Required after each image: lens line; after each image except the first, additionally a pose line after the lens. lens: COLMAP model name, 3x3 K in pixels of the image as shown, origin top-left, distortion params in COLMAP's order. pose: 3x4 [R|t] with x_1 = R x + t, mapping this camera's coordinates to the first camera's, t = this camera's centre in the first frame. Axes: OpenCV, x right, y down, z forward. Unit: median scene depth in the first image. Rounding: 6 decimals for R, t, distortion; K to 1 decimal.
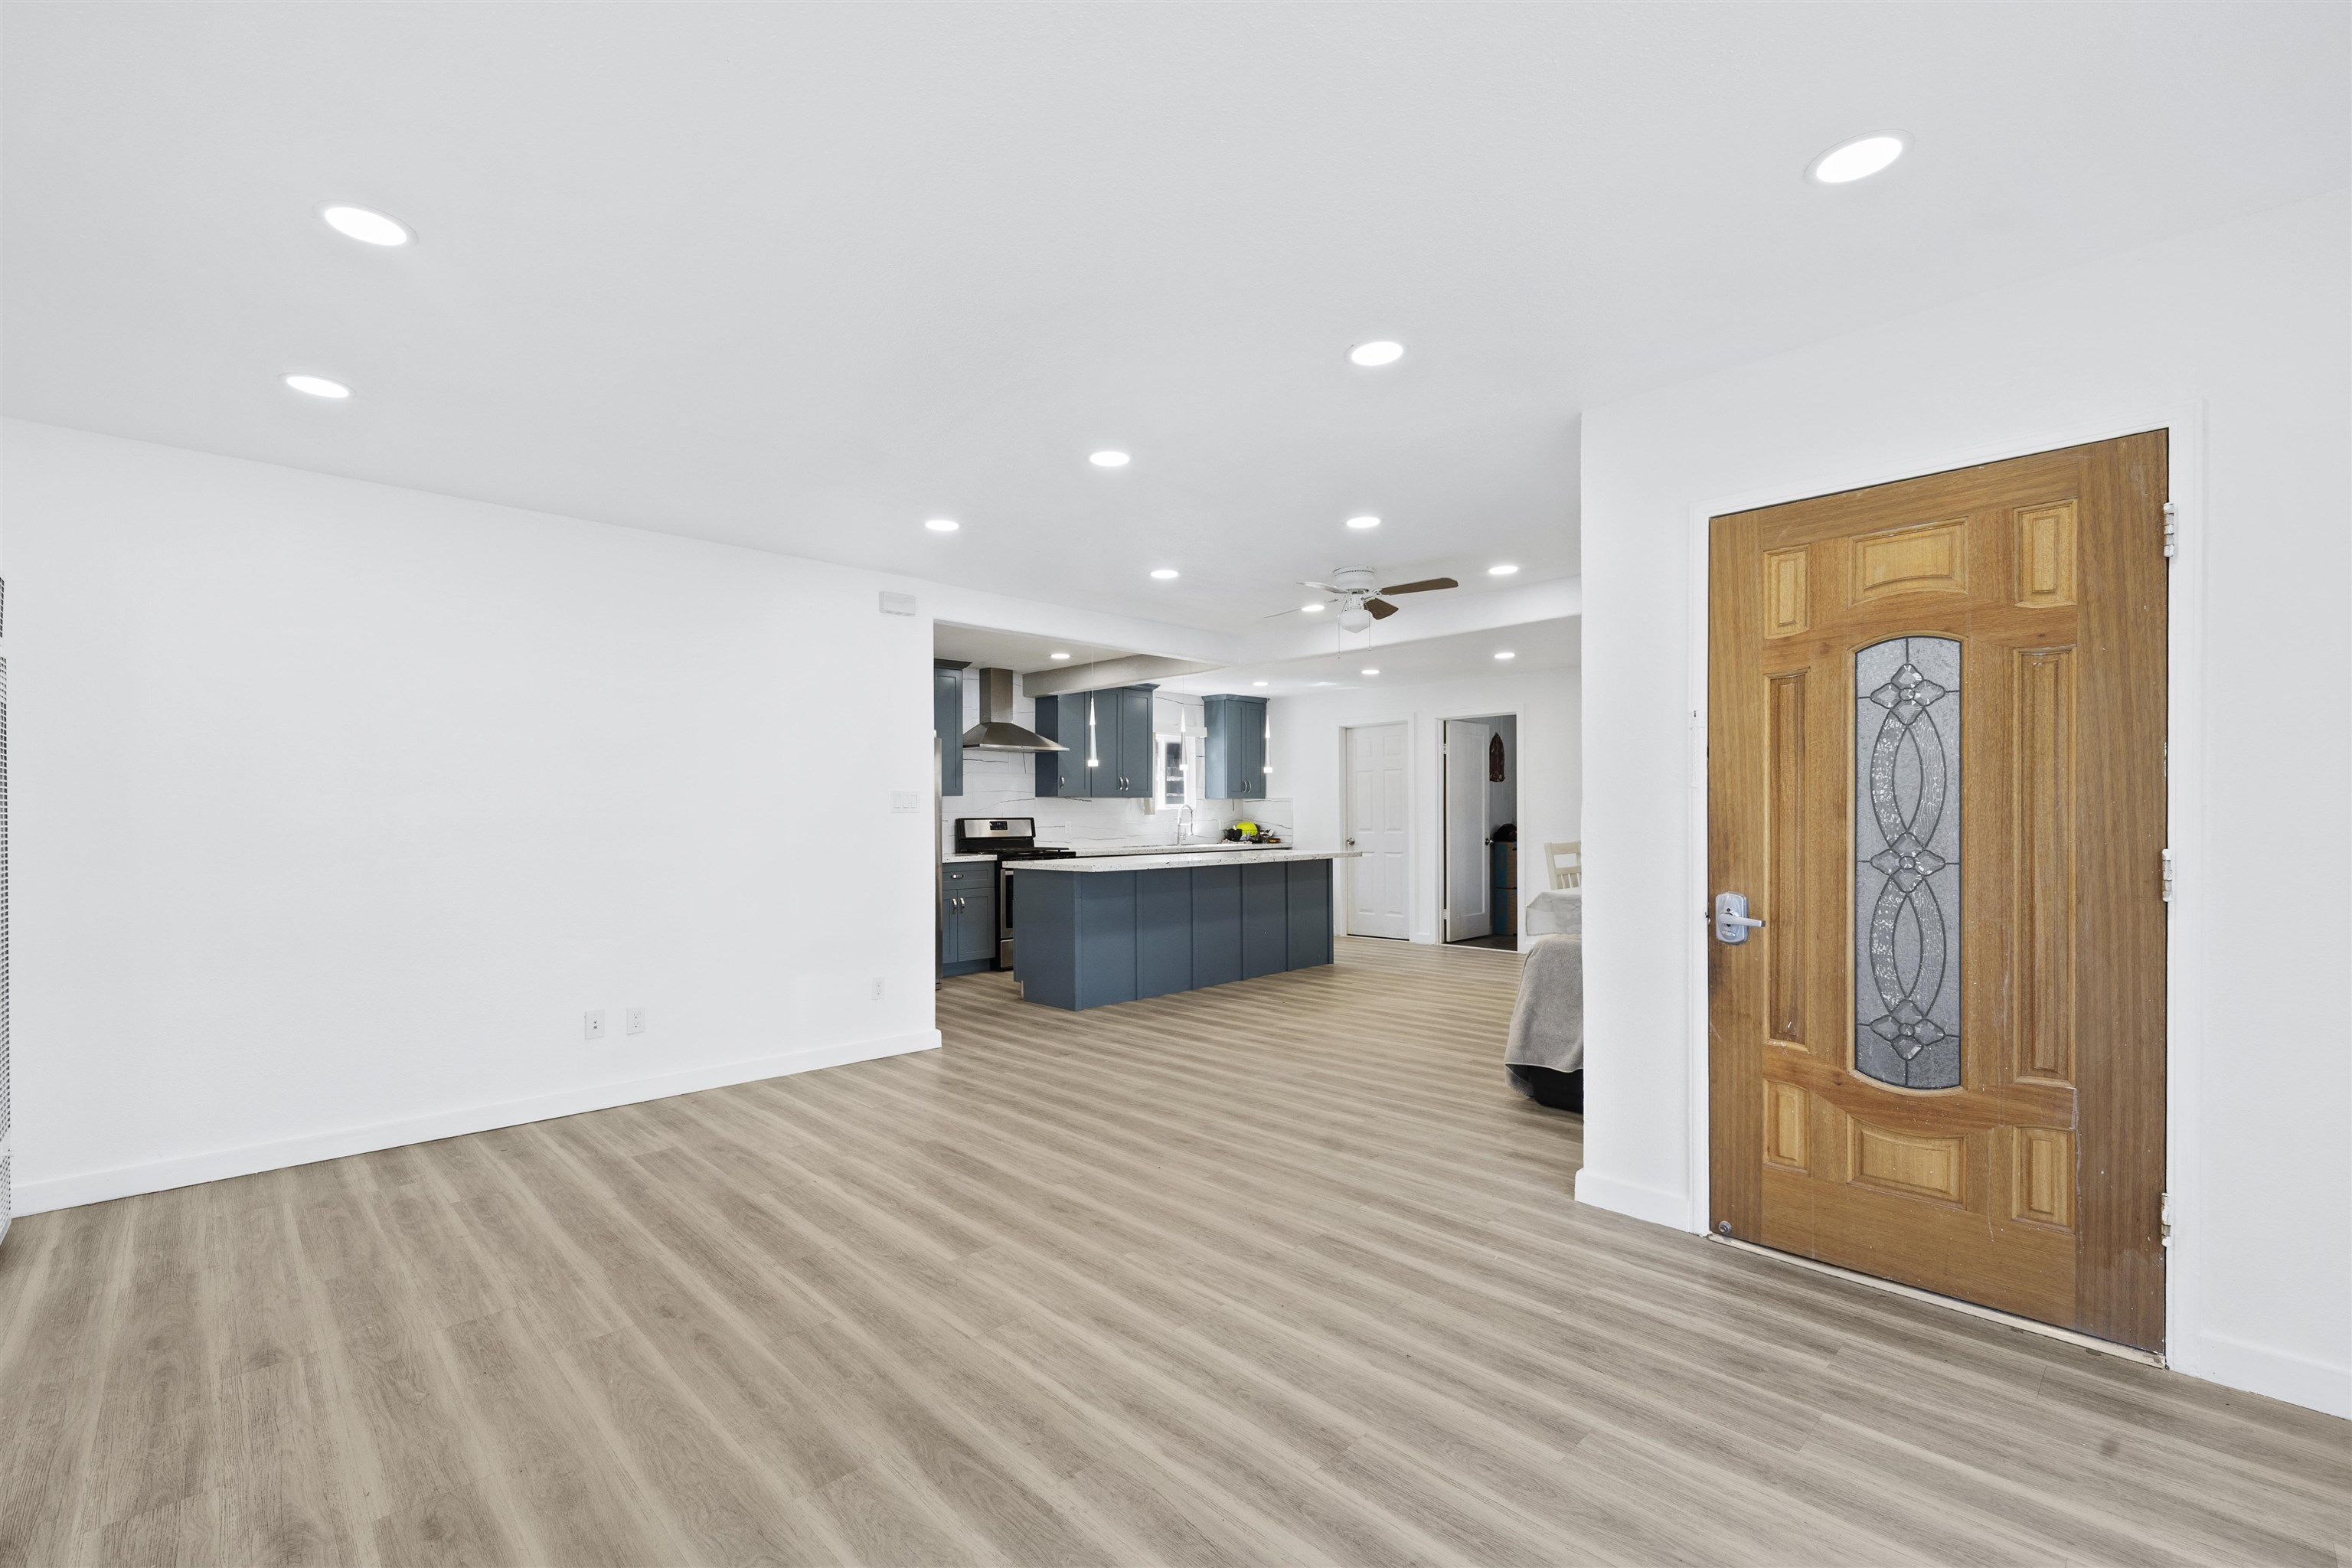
lens RADIAL K [[999.2, 0, 1163.9], [0, 999.2, 815.9], [0, 0, 1]] dist [-0.000092, 0.001196]
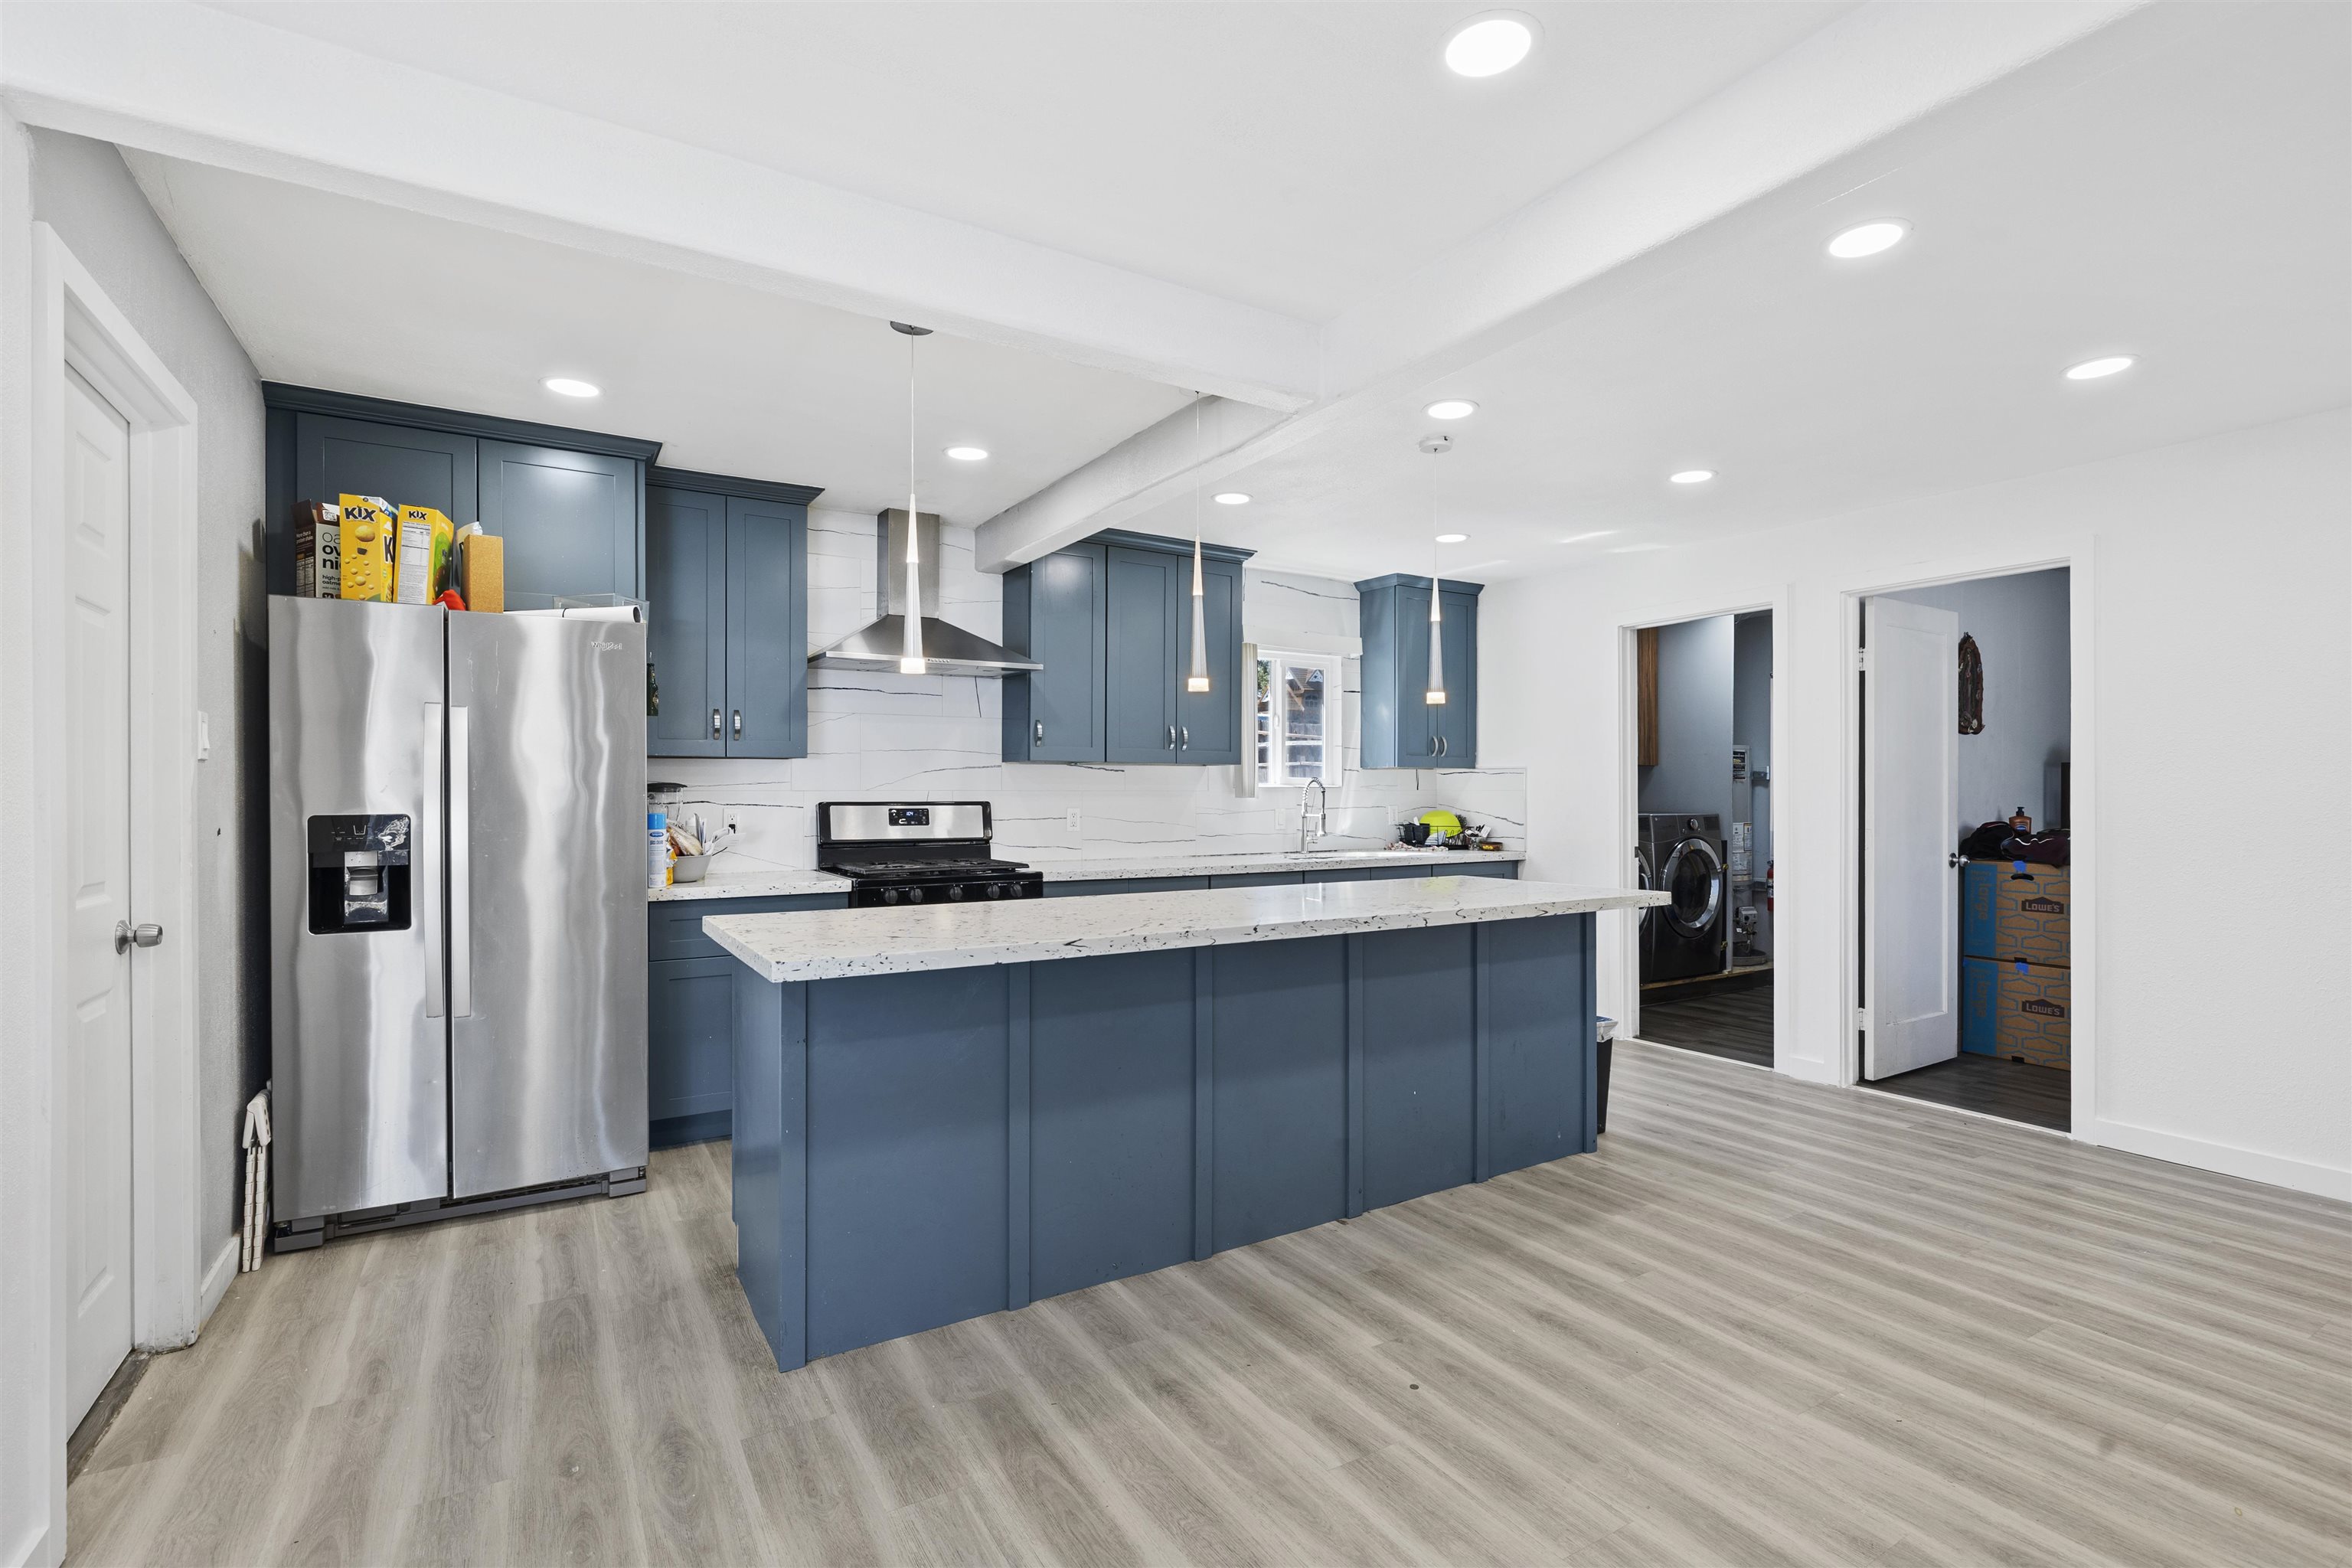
lens RADIAL K [[1067.3, 0, 1189.9], [0, 1067.3, 792.9], [0, 0, 1]] dist [-0.003134, 0.001845]
pose [[0.976794, 0.006324, -0.214086, 0.089525], [-0.006819, 0.999976, -0.001574, -0.002612], [0.214071, 0.002997, 0.976813, 0.481064]]
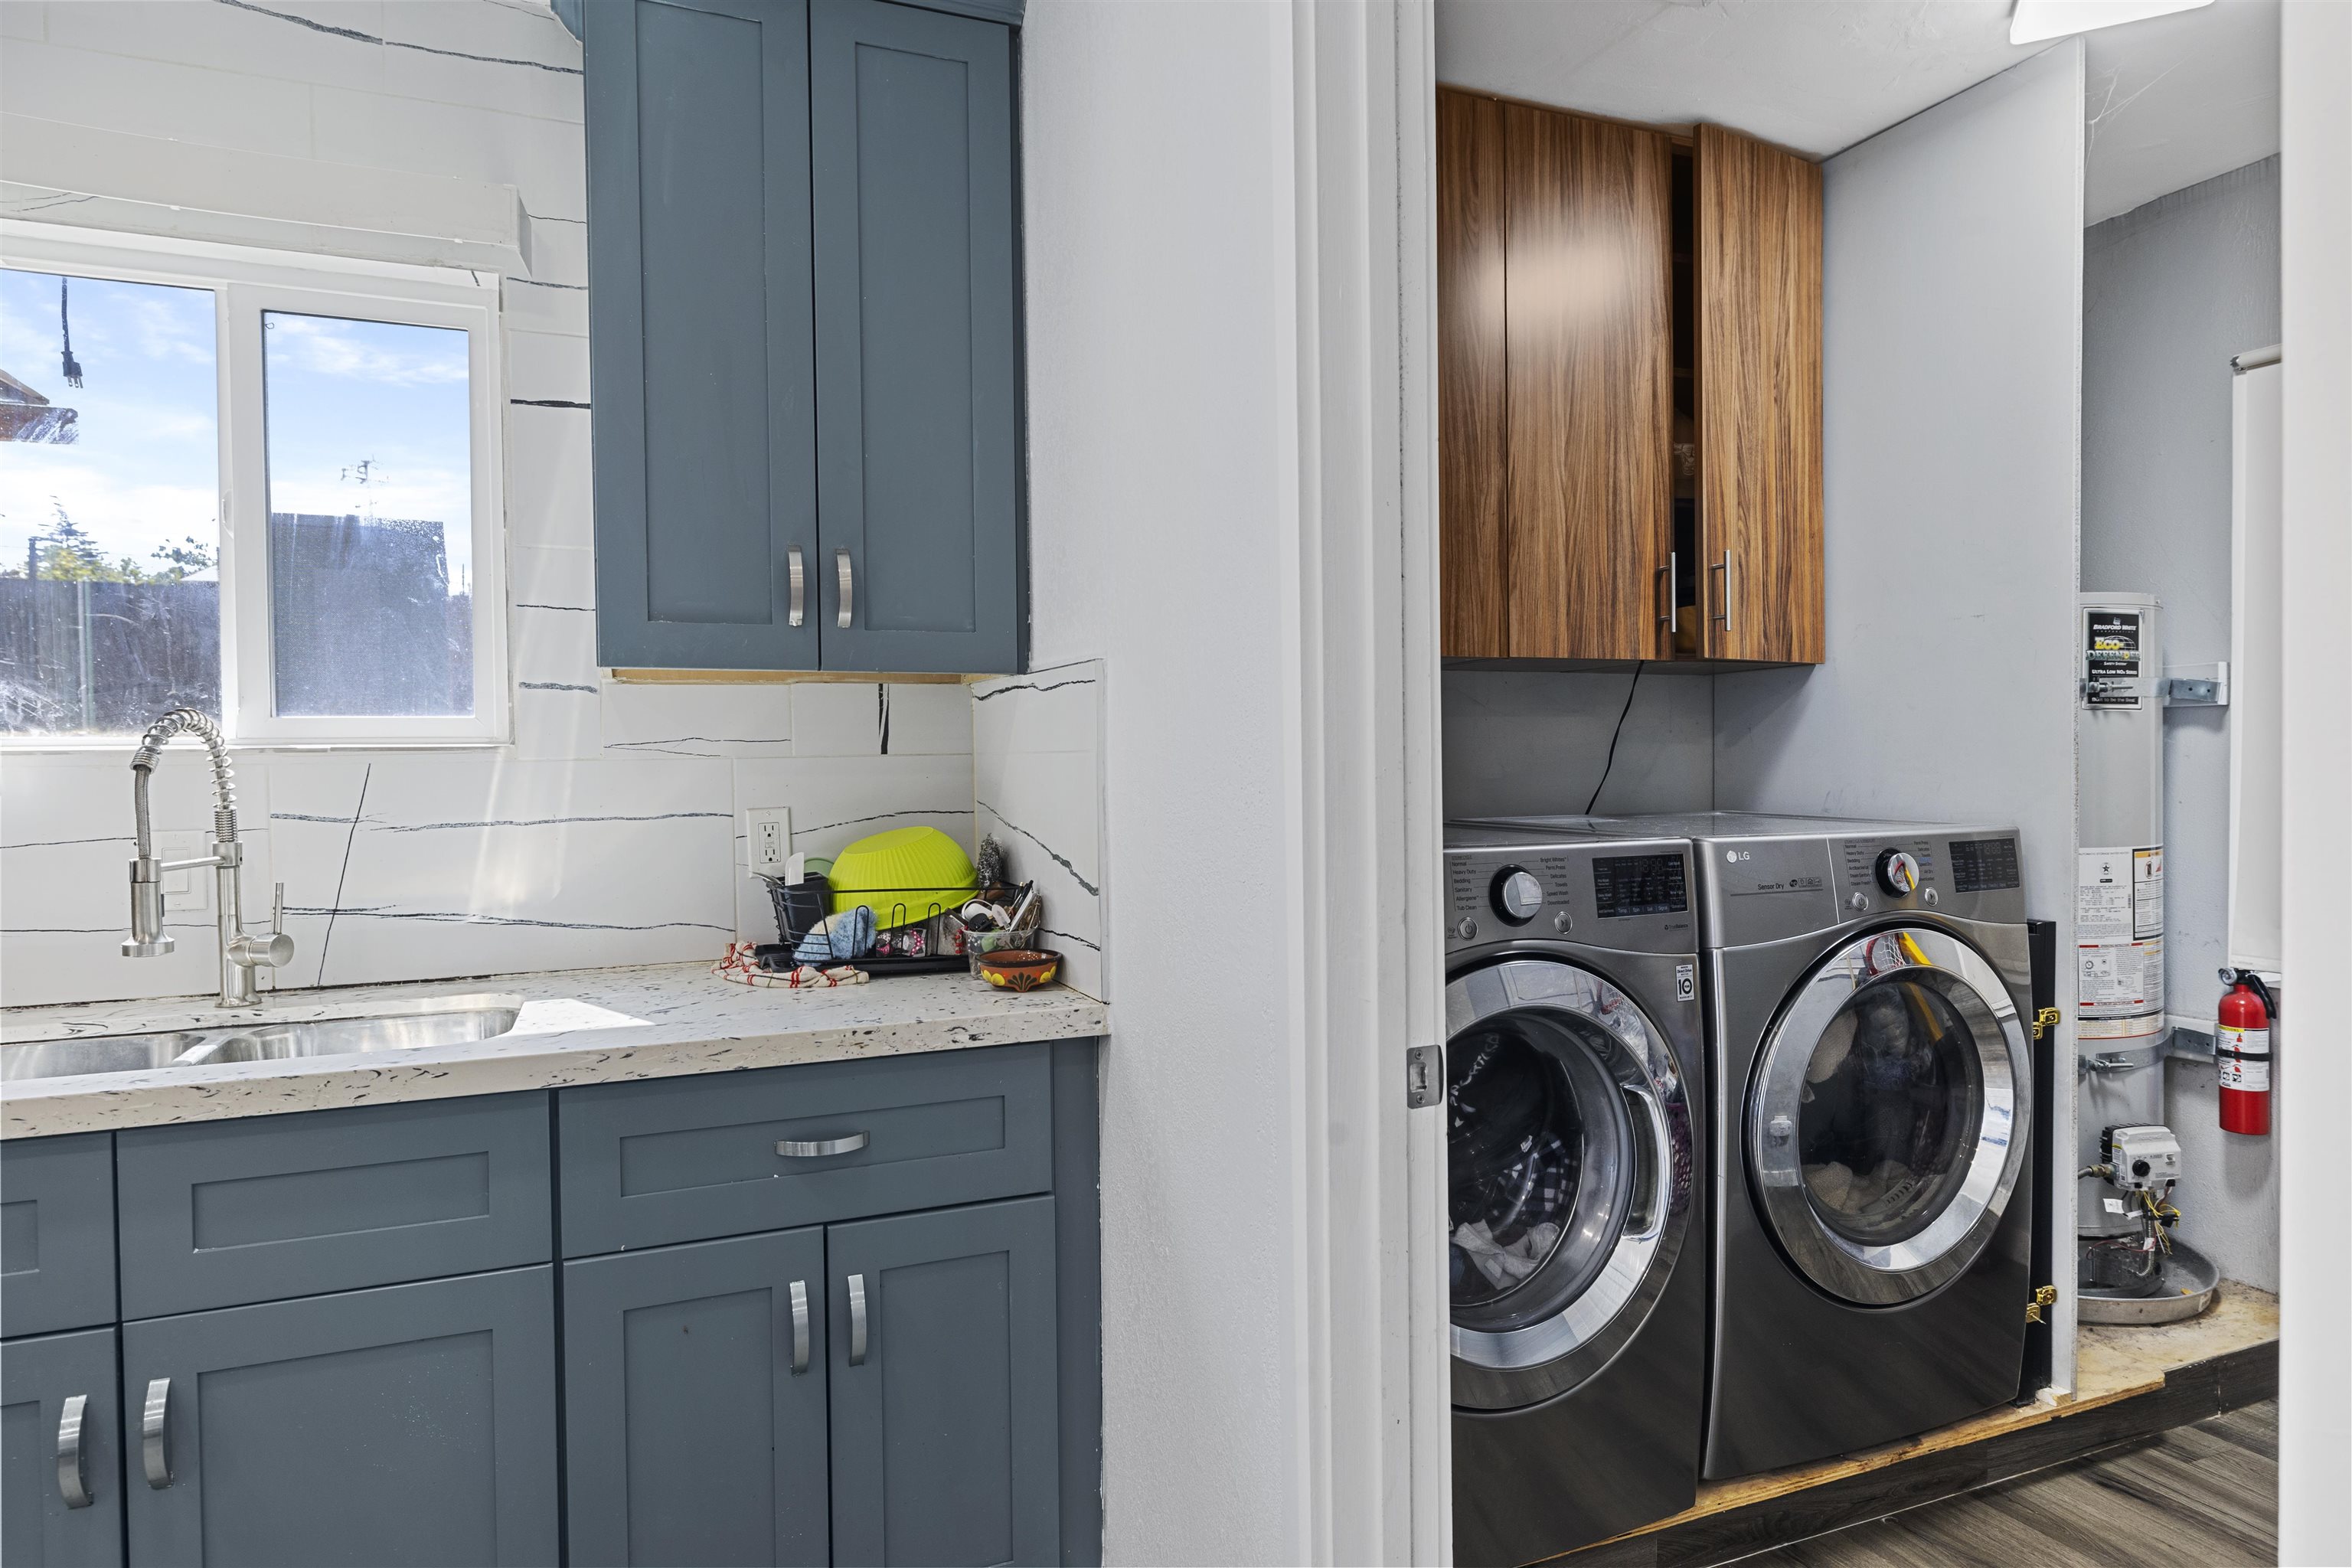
lens RADIAL K [[1346.1, 0, 1180.4], [0, 1346.1, 788.1], [0, 0, 1]] dist [-0.004818, 0.003195]
pose [[0.927204, 0.003246, -0.374542, 0.241597], [0.004624, 0.999787, 0.020112, -0.005253], [0.374528, -0.020380, 0.926992, 1.000108]]
